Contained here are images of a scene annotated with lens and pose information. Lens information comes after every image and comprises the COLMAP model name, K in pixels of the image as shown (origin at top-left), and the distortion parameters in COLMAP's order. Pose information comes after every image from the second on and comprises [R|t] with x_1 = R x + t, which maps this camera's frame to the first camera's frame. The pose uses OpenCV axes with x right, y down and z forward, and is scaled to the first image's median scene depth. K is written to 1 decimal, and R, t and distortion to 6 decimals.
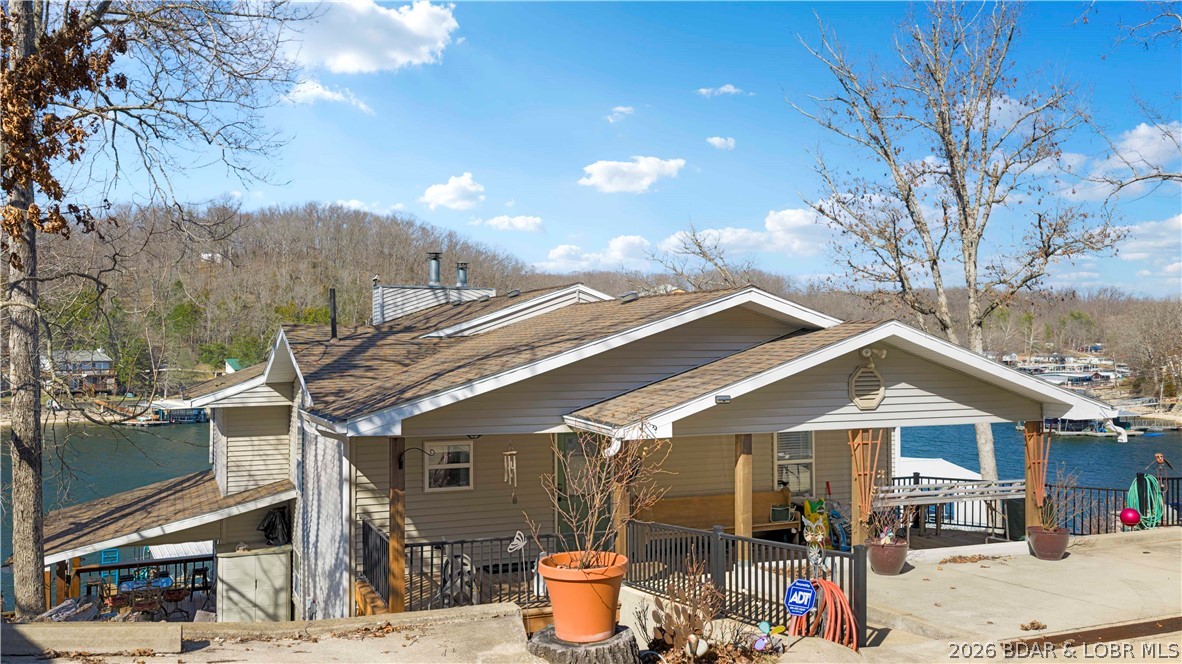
lens RADIAL K [[967.9, 0, 591.0], [0, 967.9, 332.0], [0, 0, 1]] dist [0.017494, -0.006756]
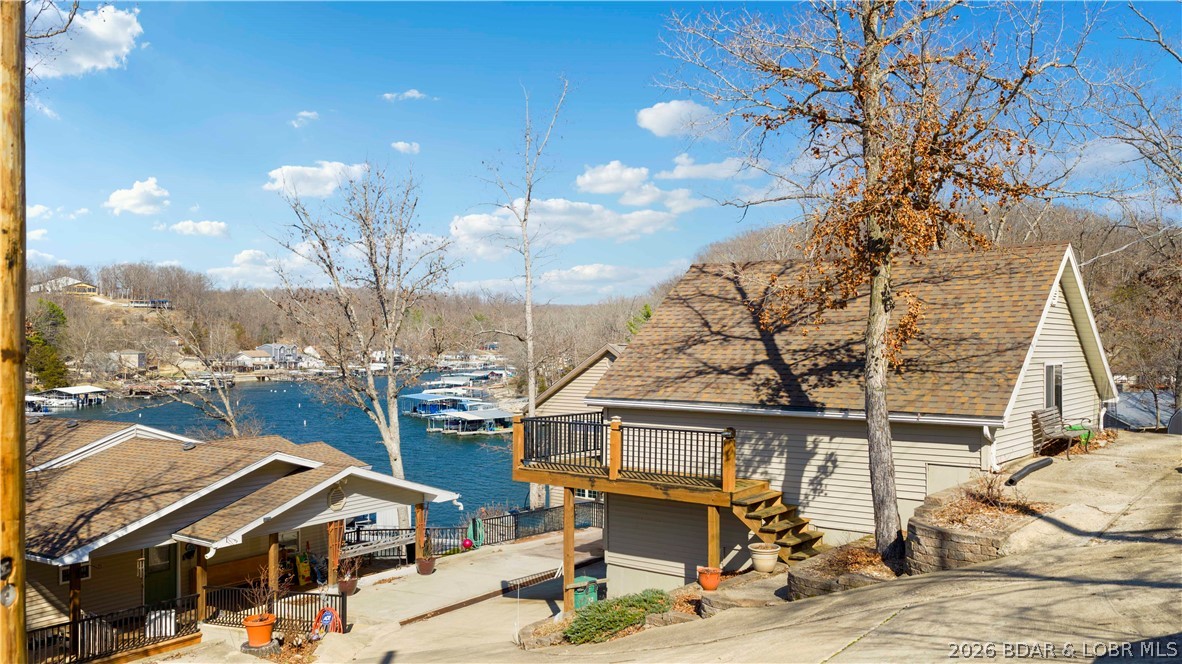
lens RADIAL K [[975.2, 0, 592.4], [0, 975.2, 339.2], [0, 0, 1]] dist [0.022020, 0.005131]
pose [[0.837901, -0.001172, 0.545821, -0.294187], [-0.007728, 0.999872, 0.014010, -0.246336], [-0.545768, -0.015957, 0.837785, -0.753380]]
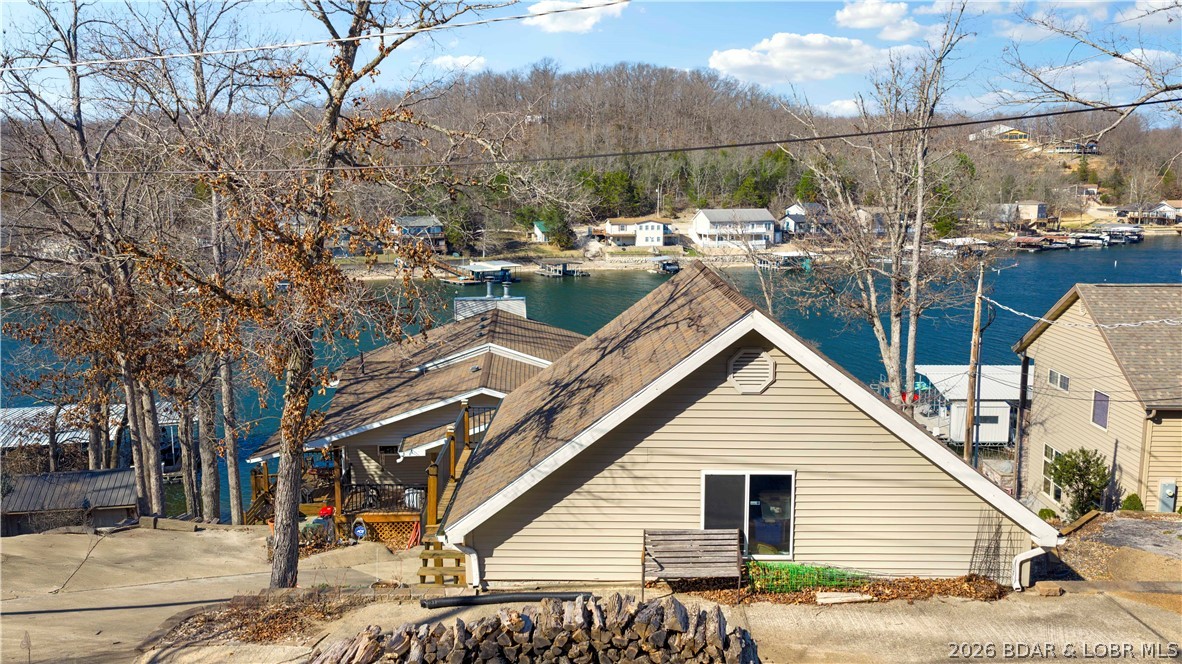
lens RADIAL K [[975.2, 0, 592.4], [0, 975.2, 339.2], [0, 0, 1]] dist [0.022020, 0.005131]
pose [[0.941900, 0.049276, -0.332258, 0.980930], [0.010248, 0.984504, 0.175062, -0.467542], [0.335736, -0.168296, 0.926800, -0.857445]]
